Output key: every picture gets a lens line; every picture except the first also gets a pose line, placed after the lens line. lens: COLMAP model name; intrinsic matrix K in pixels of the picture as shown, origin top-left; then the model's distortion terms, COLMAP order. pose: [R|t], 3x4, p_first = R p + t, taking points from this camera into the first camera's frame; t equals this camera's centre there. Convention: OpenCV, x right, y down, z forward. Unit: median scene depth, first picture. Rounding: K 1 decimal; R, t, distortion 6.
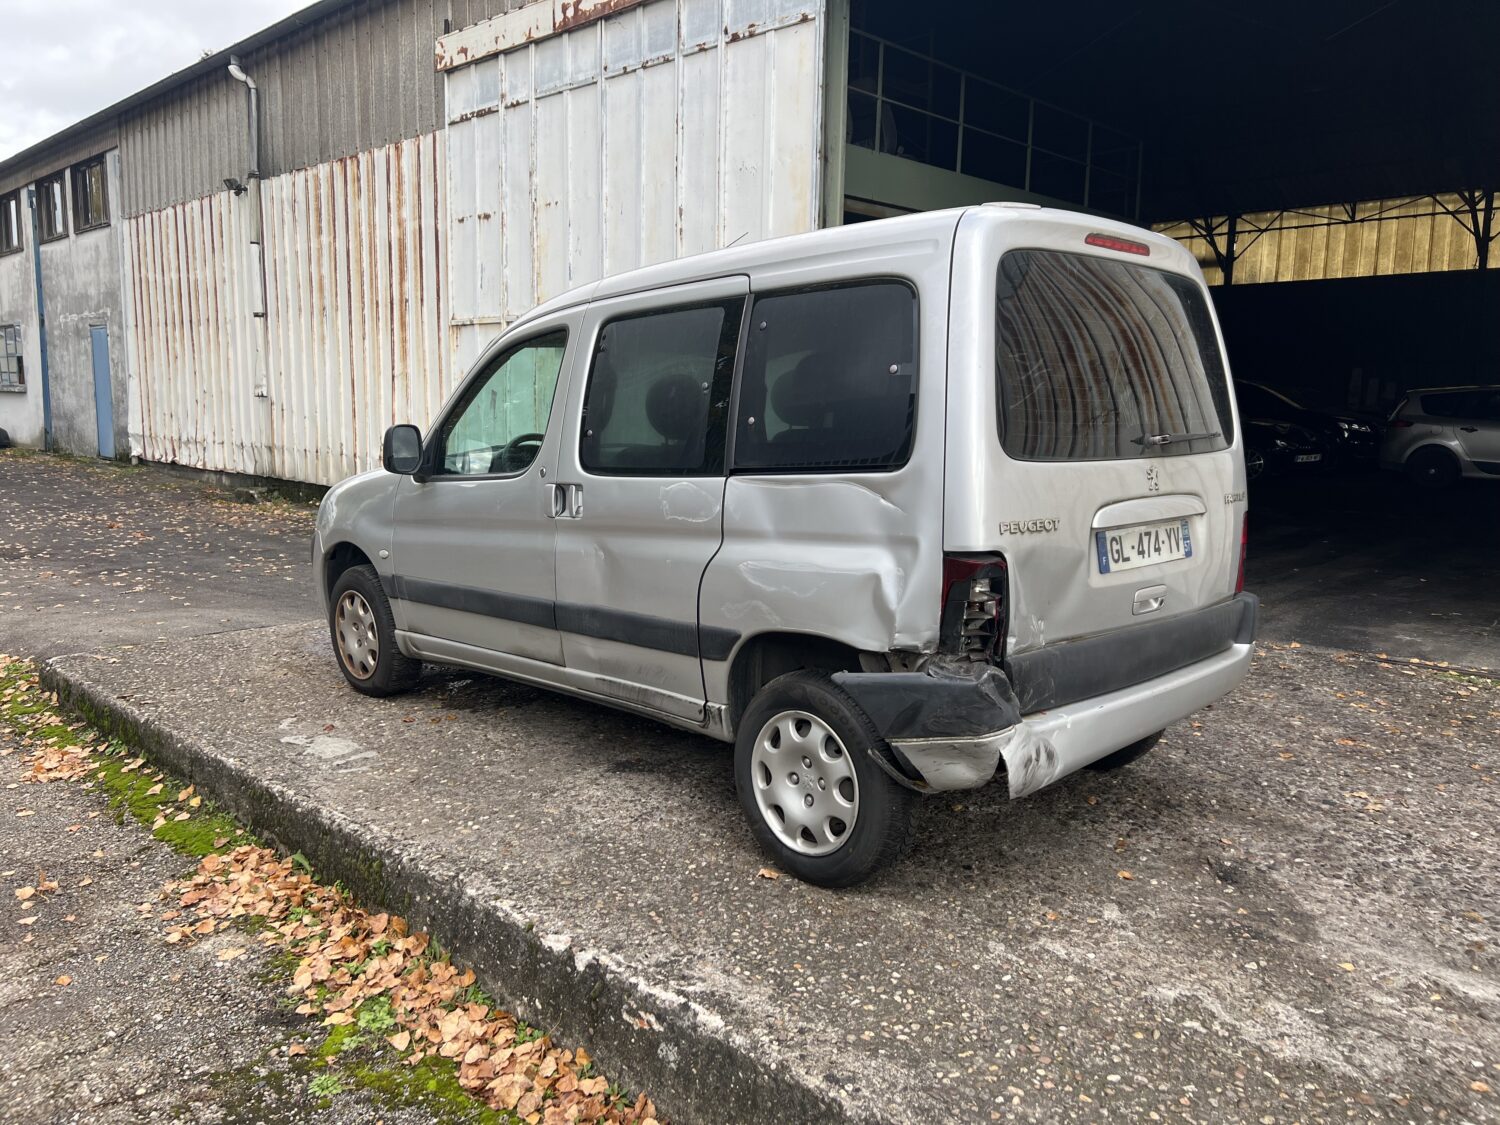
lens RADIAL K [[1113.8, 0, 750.0], [0, 1113.8, 562.5], [0, 0, 1]] dist [0.039864, -0.007827]
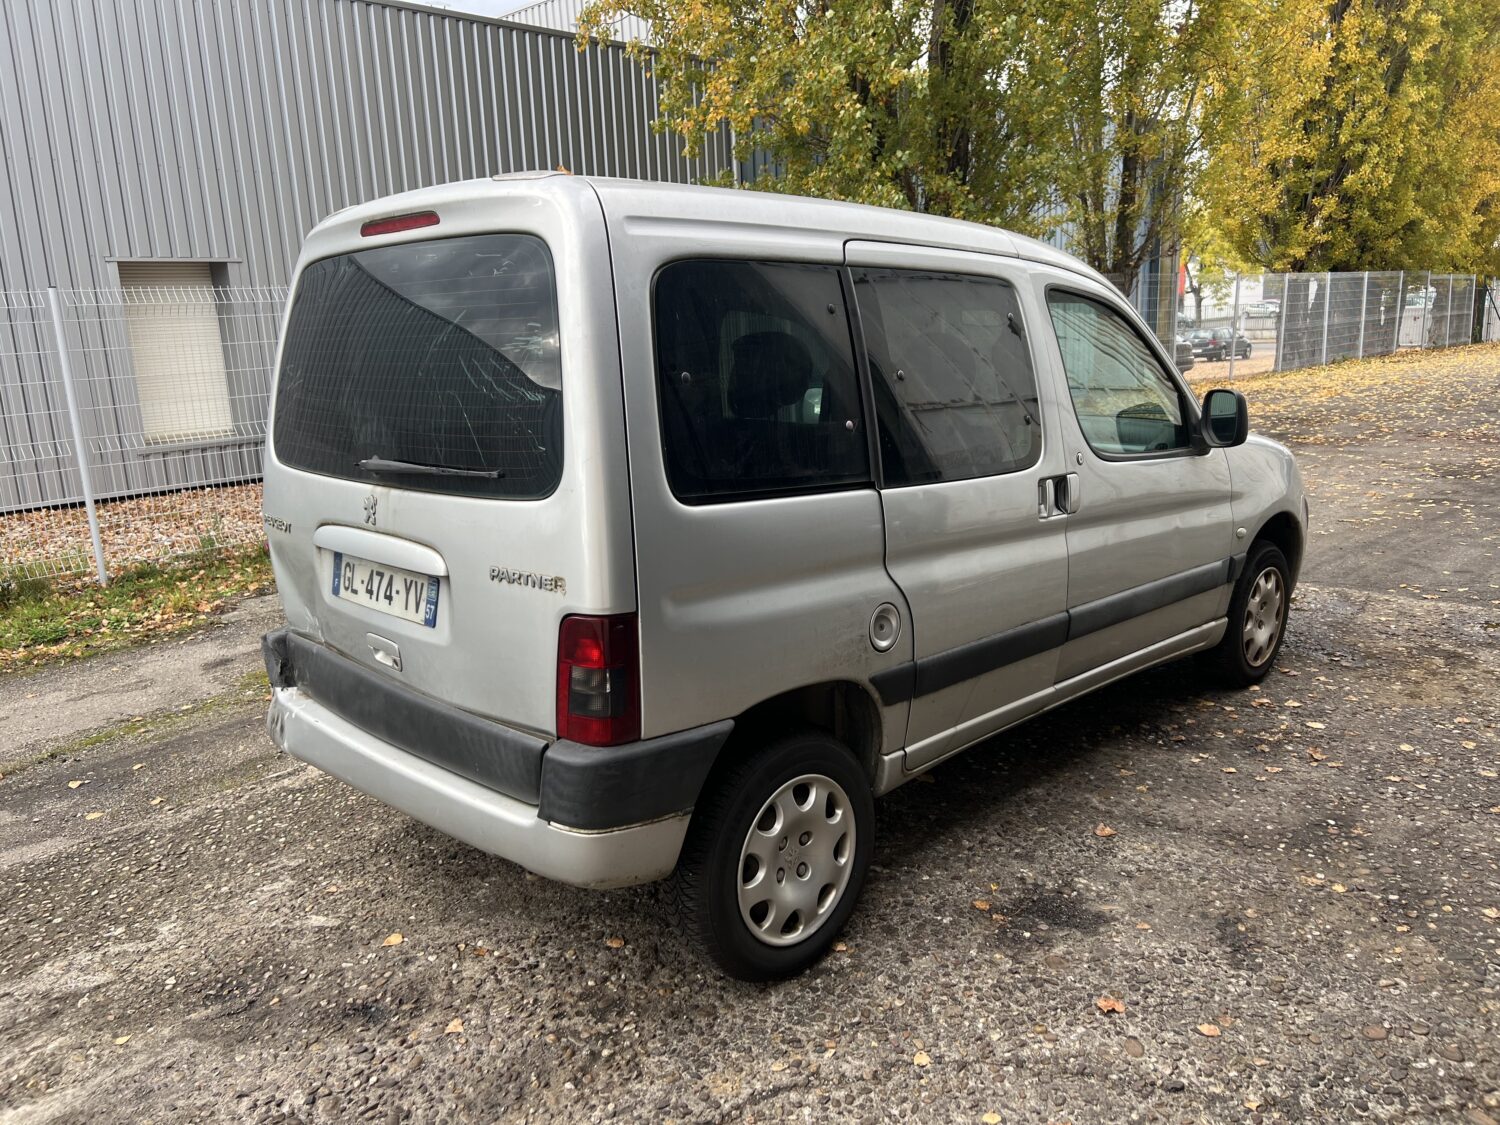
lens RADIAL K [[1113.8, 0, 750.0], [0, 1113.8, 562.5], [0, 0, 1]] dist [0.039864, -0.007827]
pose [[0.000989, 0.201852, -0.979416, 1.229394], [-0.094820, 0.975022, 0.200851, -0.239829], [0.995494, 0.092670, 0.020104, 1.311534]]
